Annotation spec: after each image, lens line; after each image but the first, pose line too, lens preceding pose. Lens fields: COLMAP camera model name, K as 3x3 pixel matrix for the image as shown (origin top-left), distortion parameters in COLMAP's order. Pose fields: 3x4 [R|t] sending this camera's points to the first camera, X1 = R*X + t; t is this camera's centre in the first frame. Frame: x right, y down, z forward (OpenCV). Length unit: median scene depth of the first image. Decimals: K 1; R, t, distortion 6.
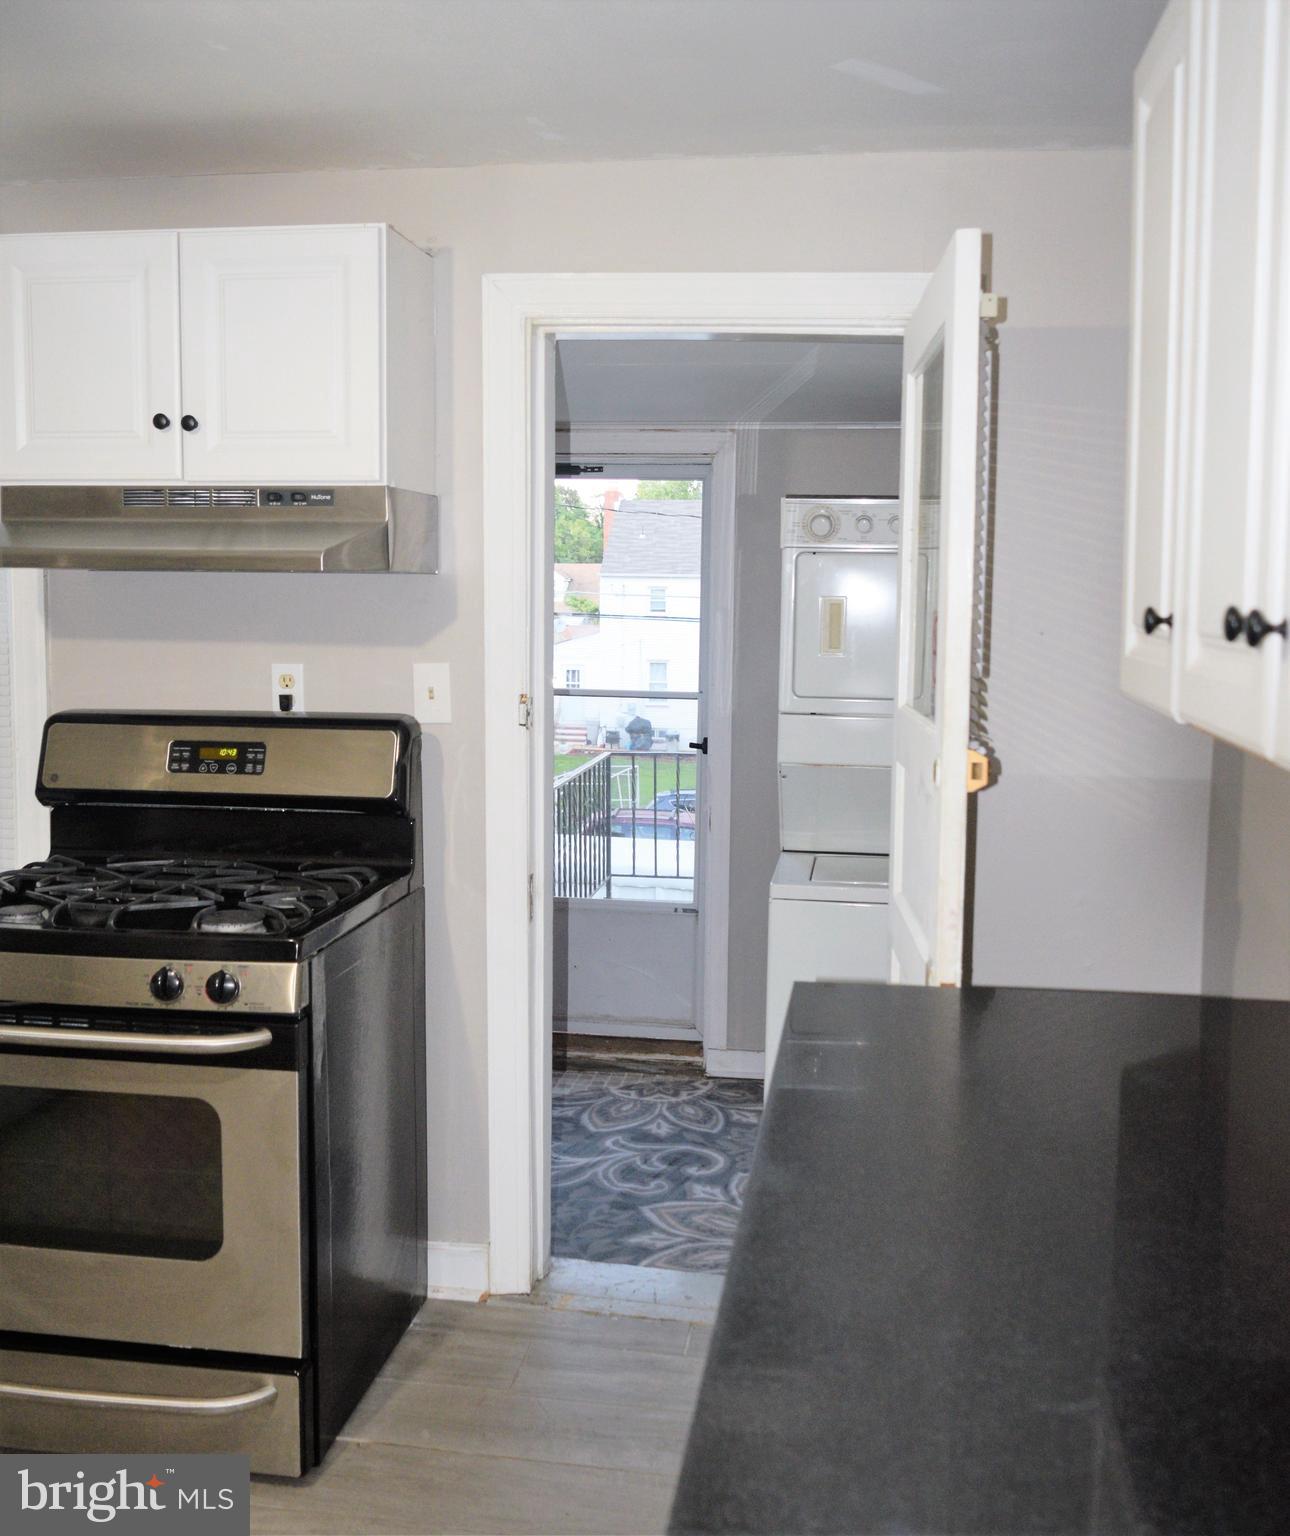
lens RADIAL K [[1521.7, 0, 645.3], [0, 1521.7, 745.6], [0, 0, 1]] dist [-0.015855, -0.005429]
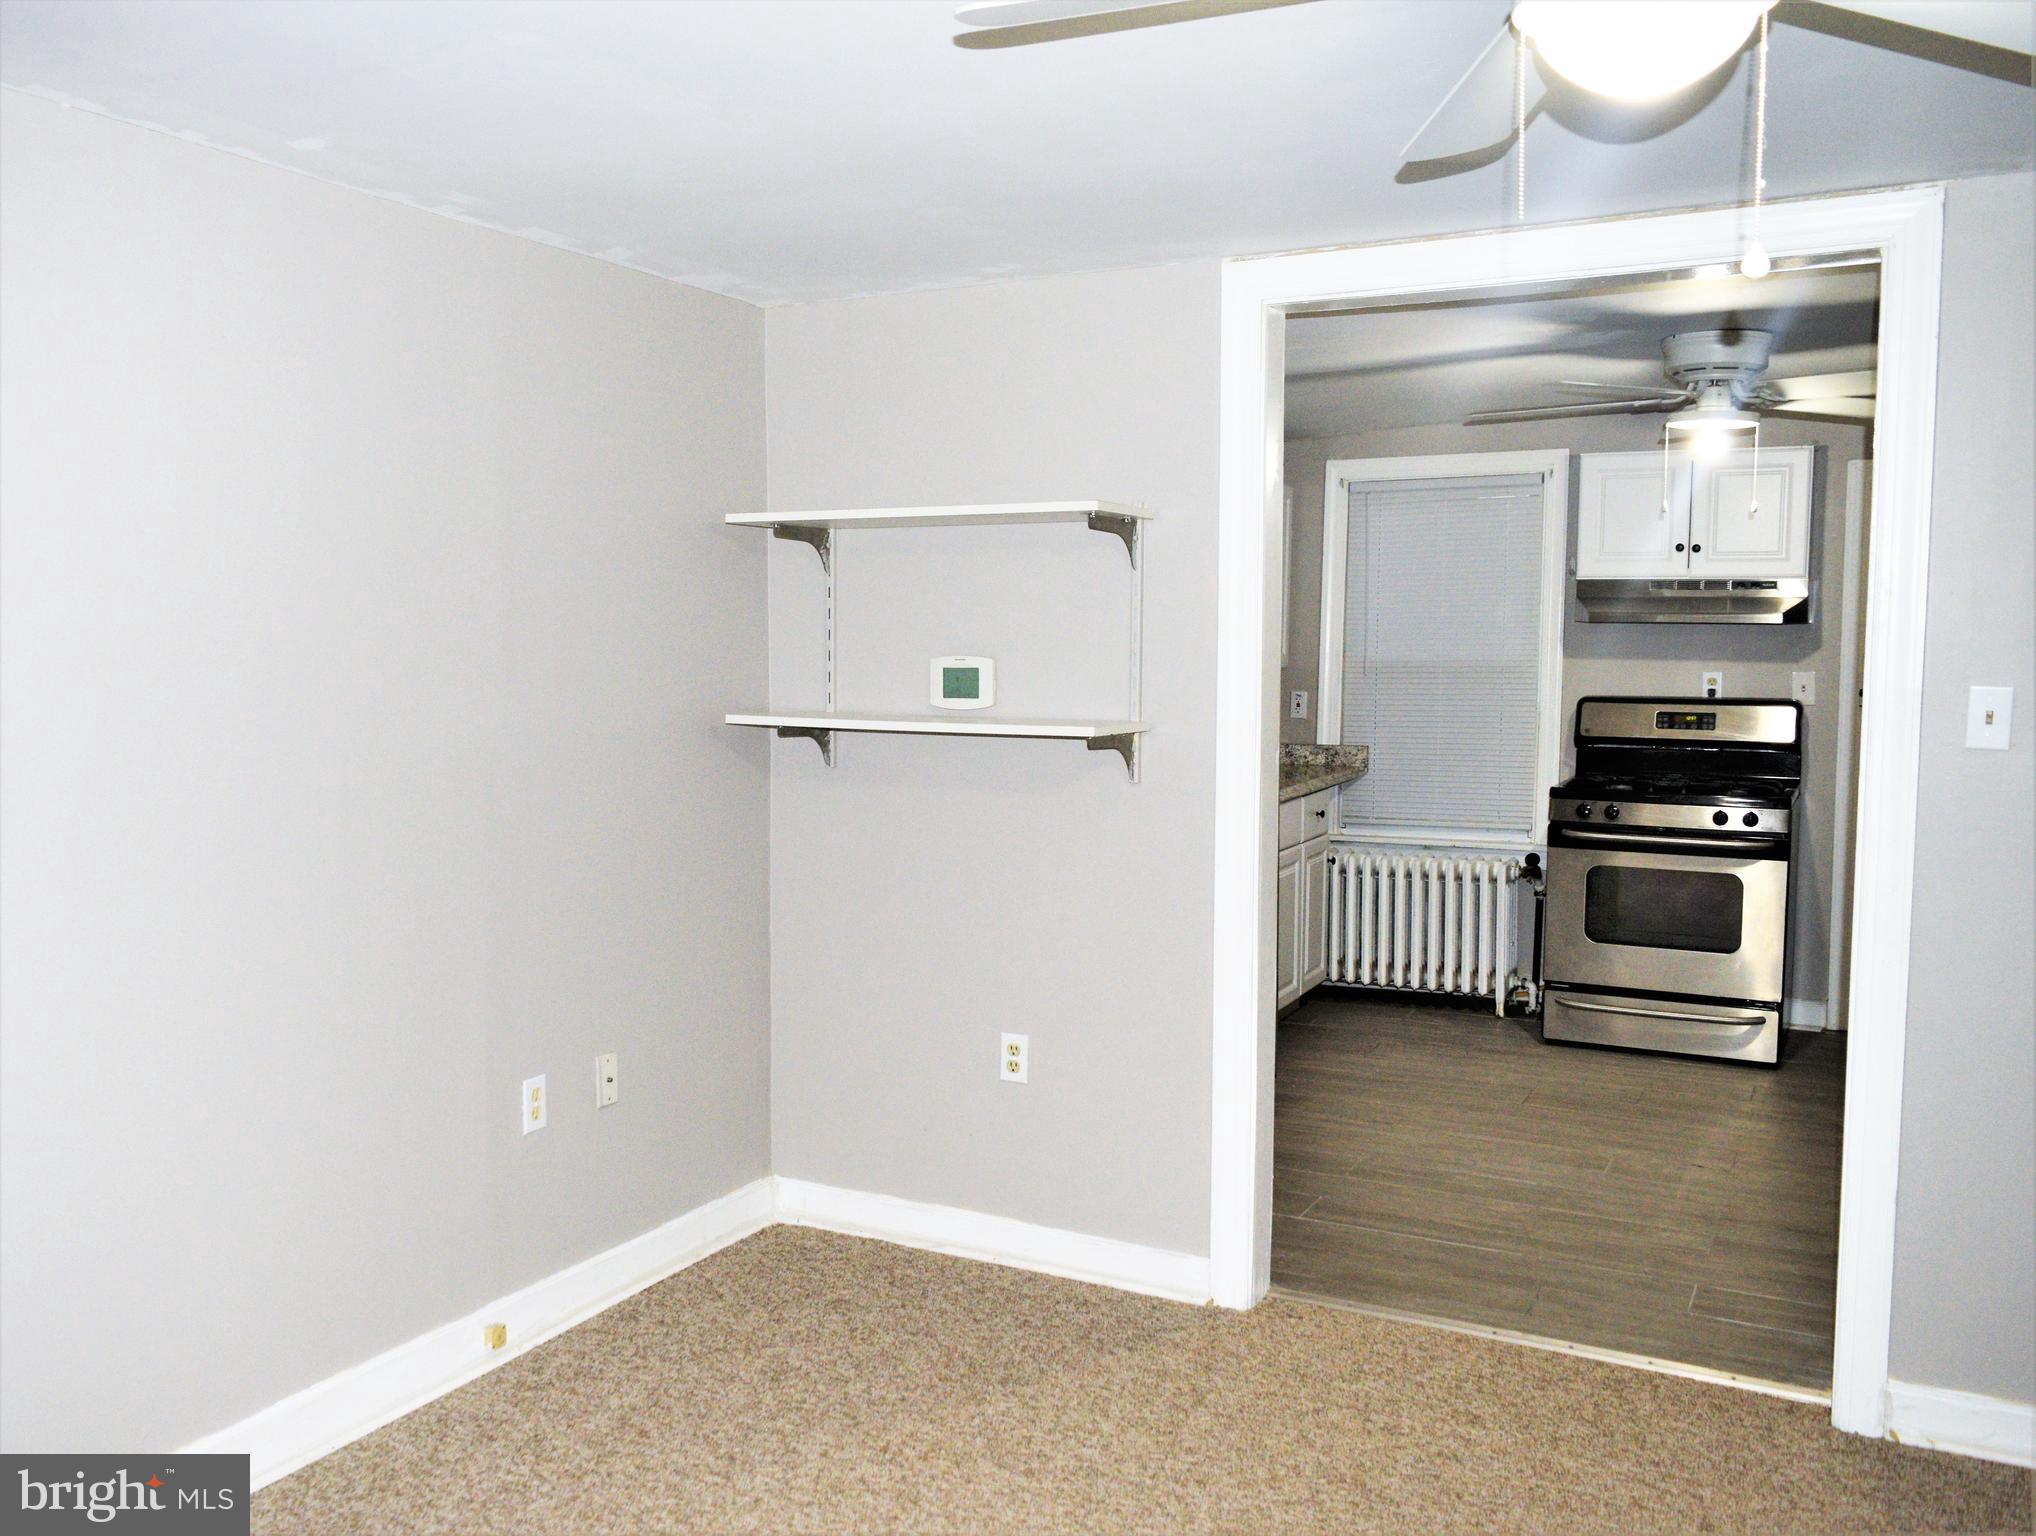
lens RADIAL K [[1792.5, 0, 868.5], [0, 1792.5, 761.2], [0, 0, 1]] dist [-0.025796, 0.015536]
pose [[0.932947, 0.021751, -0.359357, -0.451259], [-0.029733, 0.999418, -0.016699, 0.131097], [0.358784, 0.026264, 0.933051, -1.495700]]
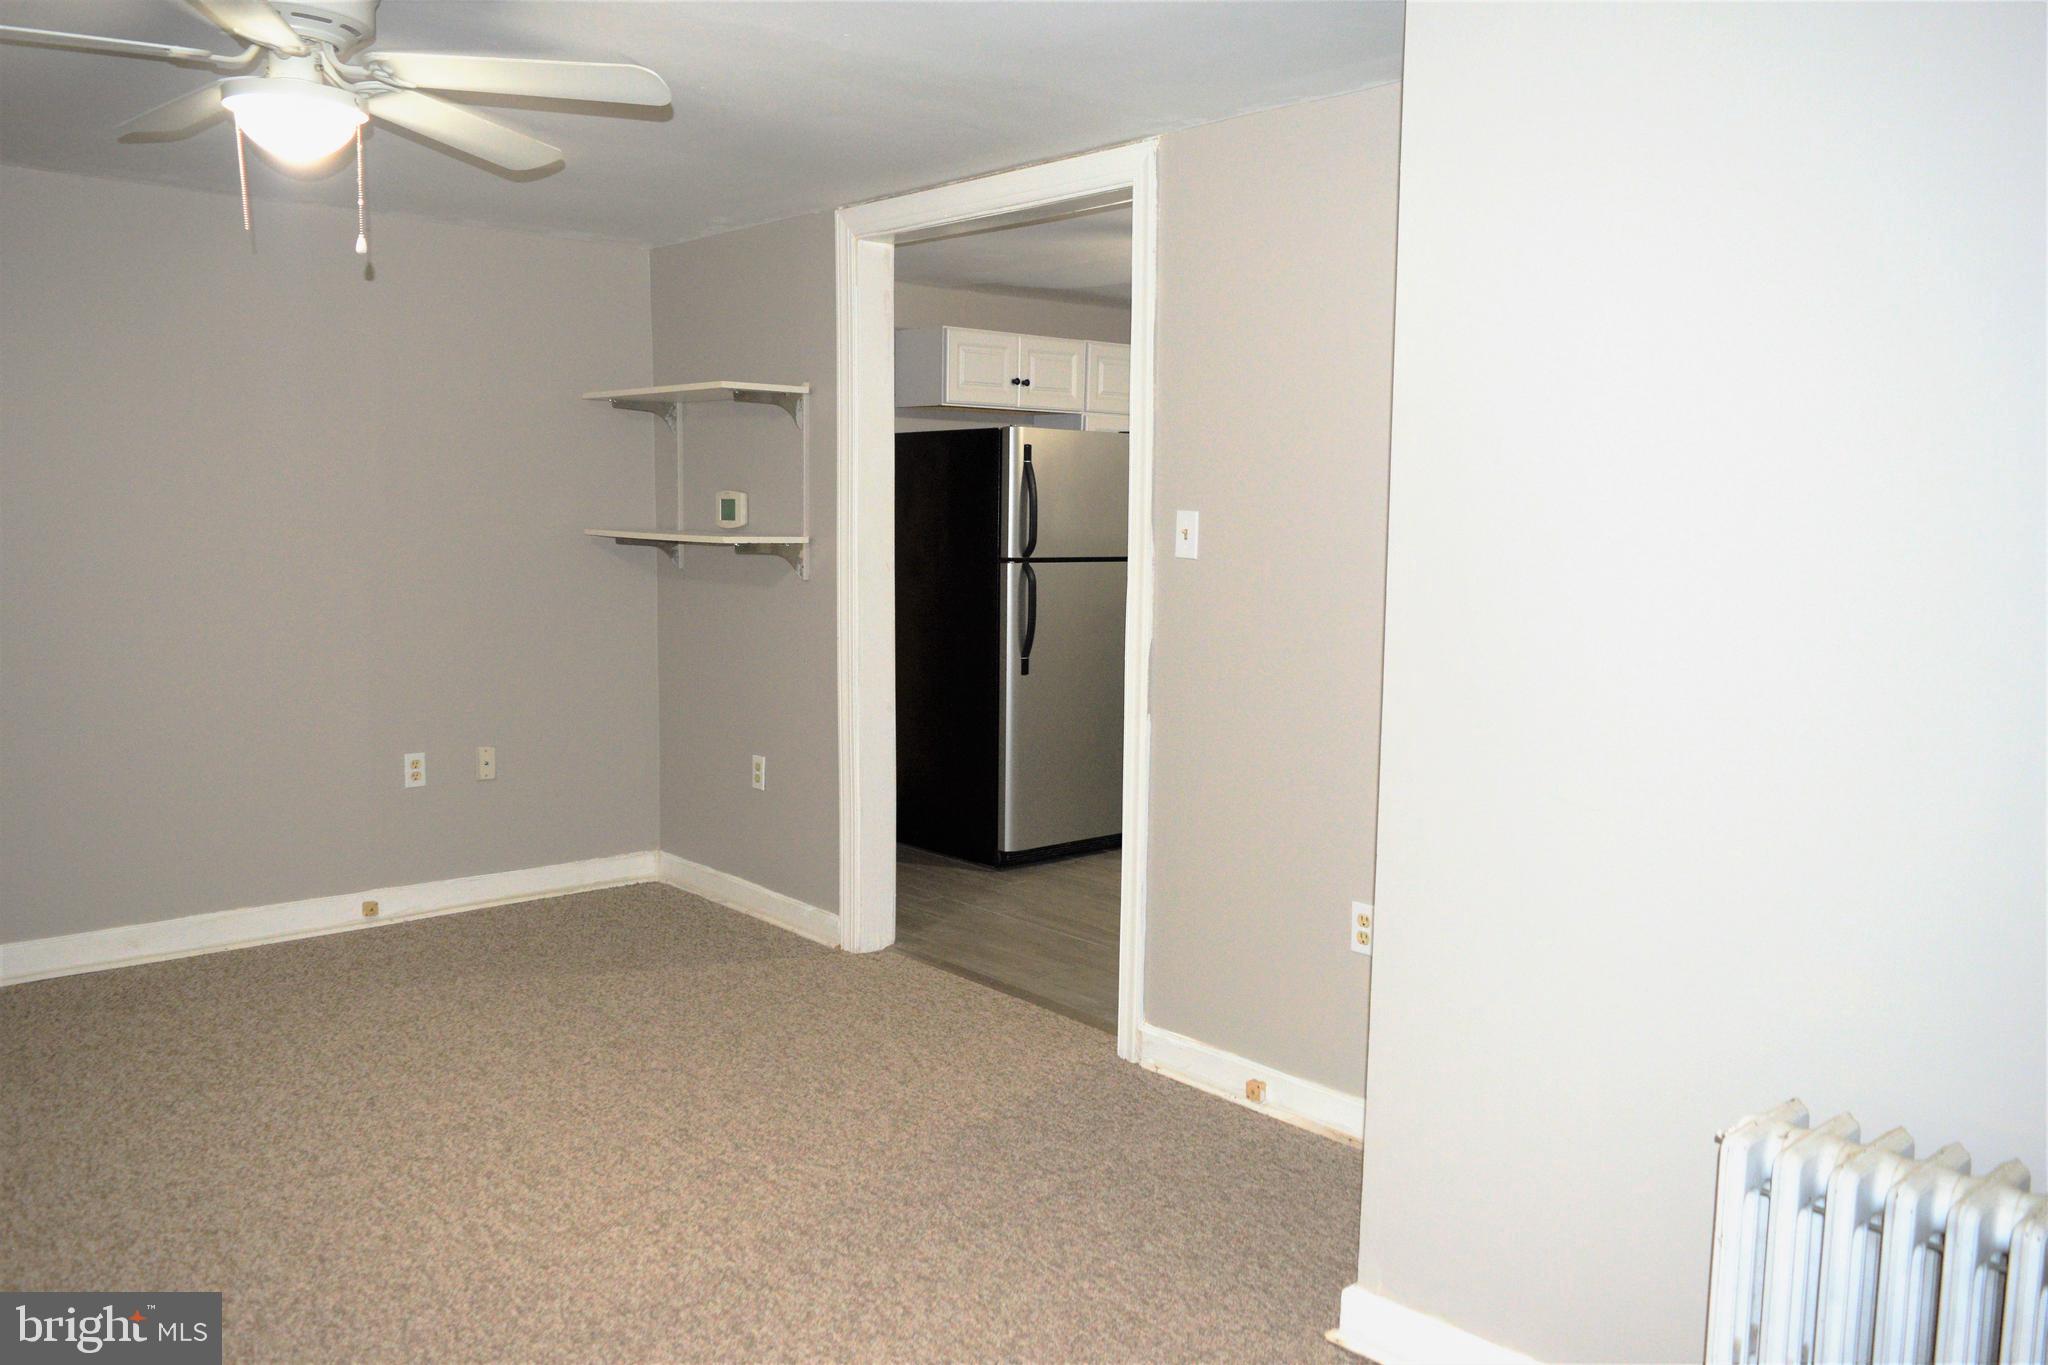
lens RADIAL K [[1586.6, 0, 1015.4], [0, 1586.6, 678.0], [0, 0, 1]] dist [-0.019526, 0.010653]
pose [[0.774710, 0.078817, -0.627385, 0.539509], [-0.070752, 0.996775, 0.037856, 0.143180], [0.628346, 0.015061, 0.777788, -1.340928]]
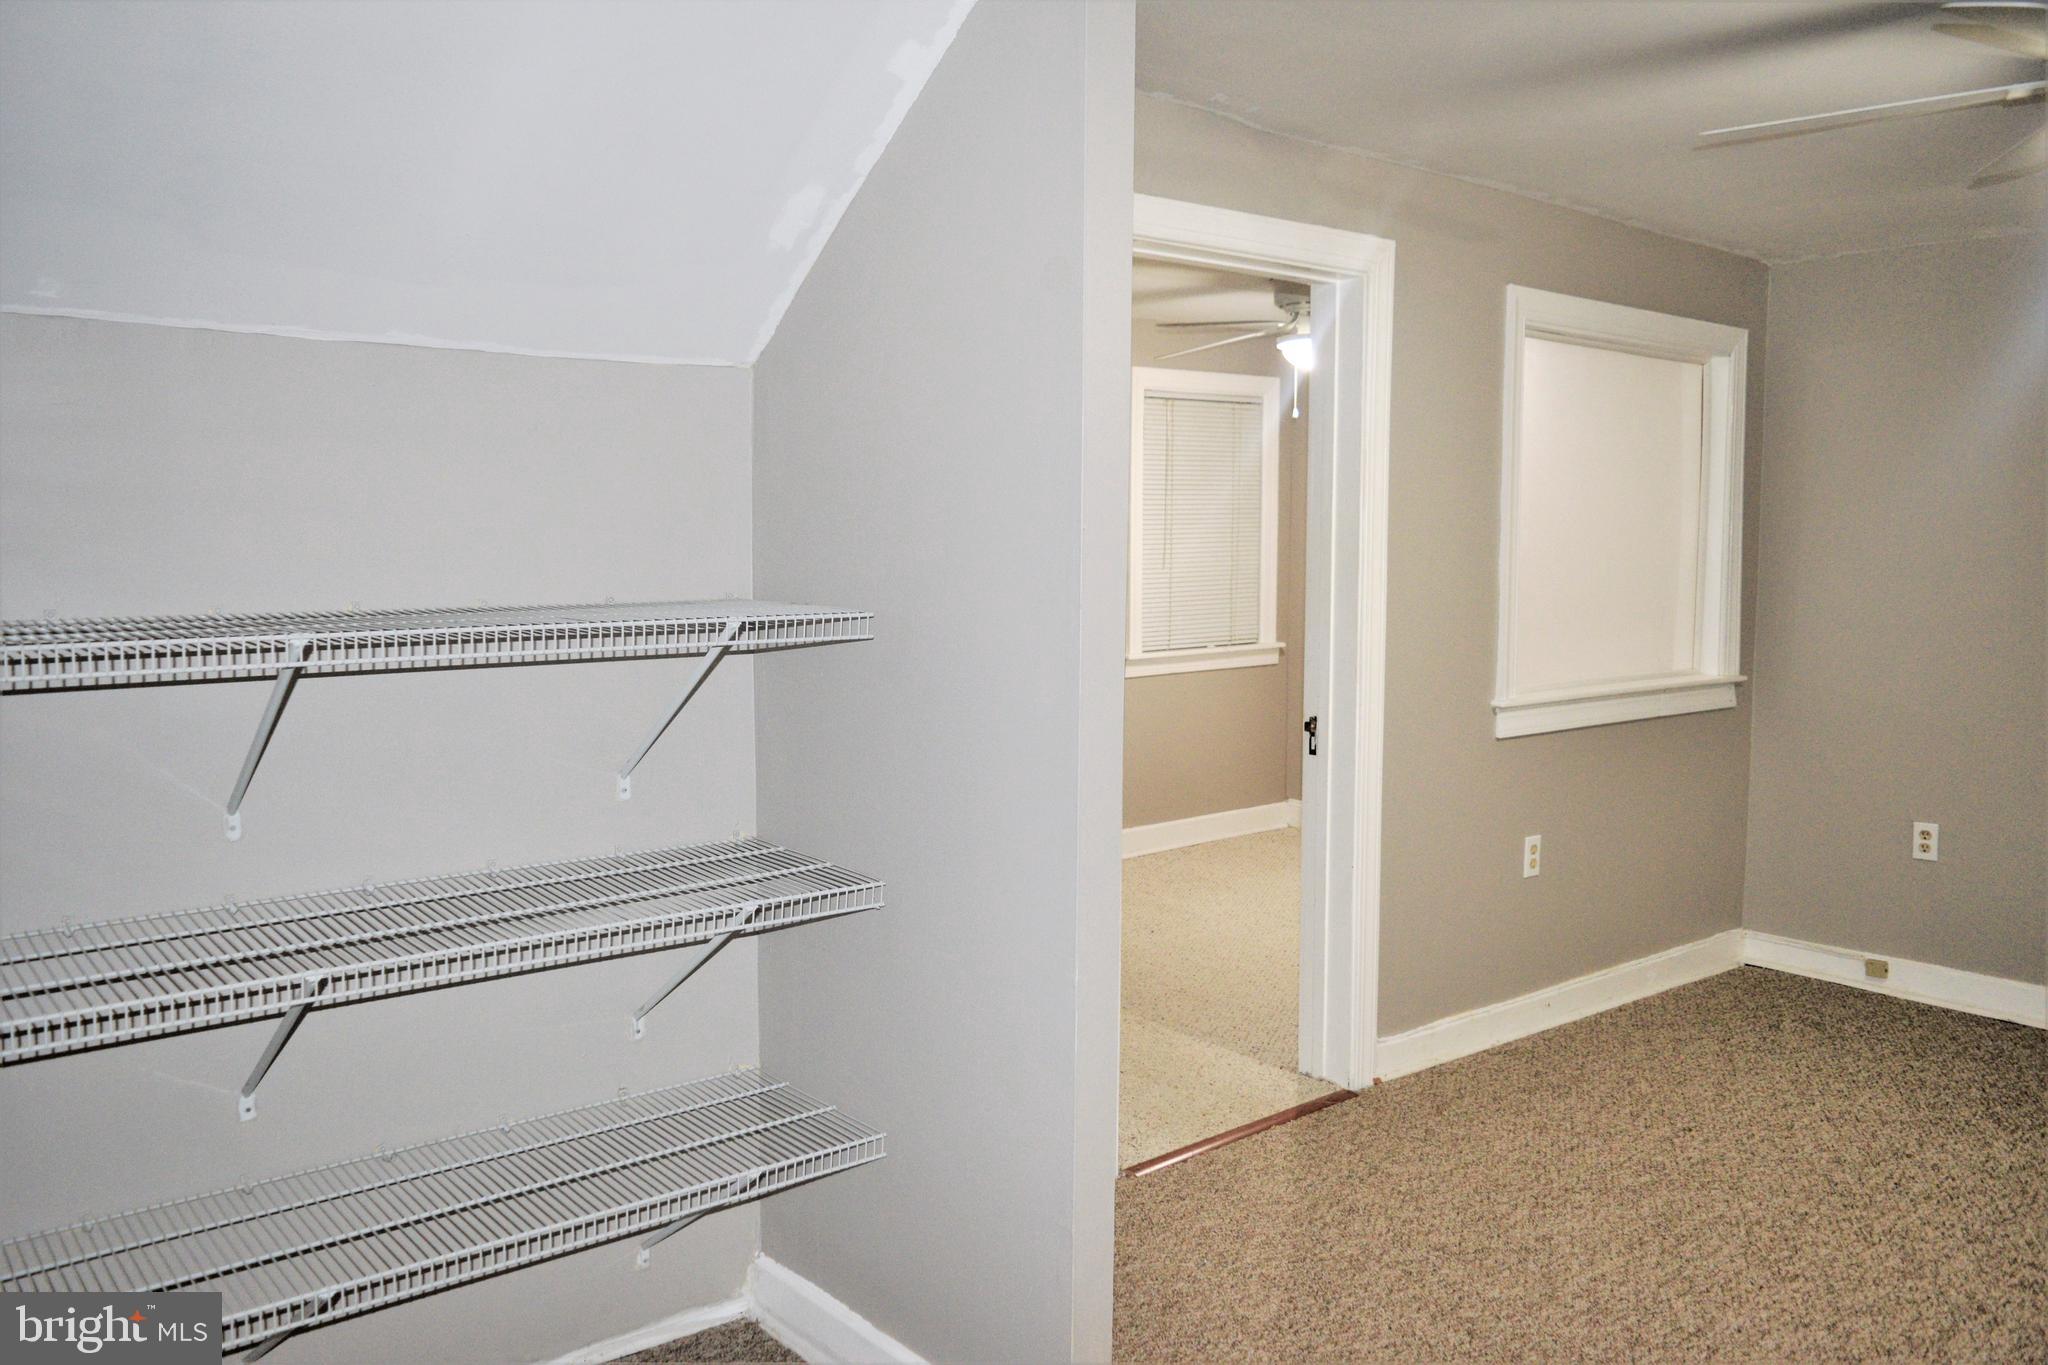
lens RADIAL K [[1586.6, 0, 1015.4], [0, 1586.6, 678.0], [0, 0, 1]] dist [-0.019526, 0.010653]
pose [[-0.651696, 0.063940, -0.755781, 0.641318], [-0.080390, 0.985005, 0.152651, 0.082718], [0.754208, 0.160239, -0.636783, -0.744689]]
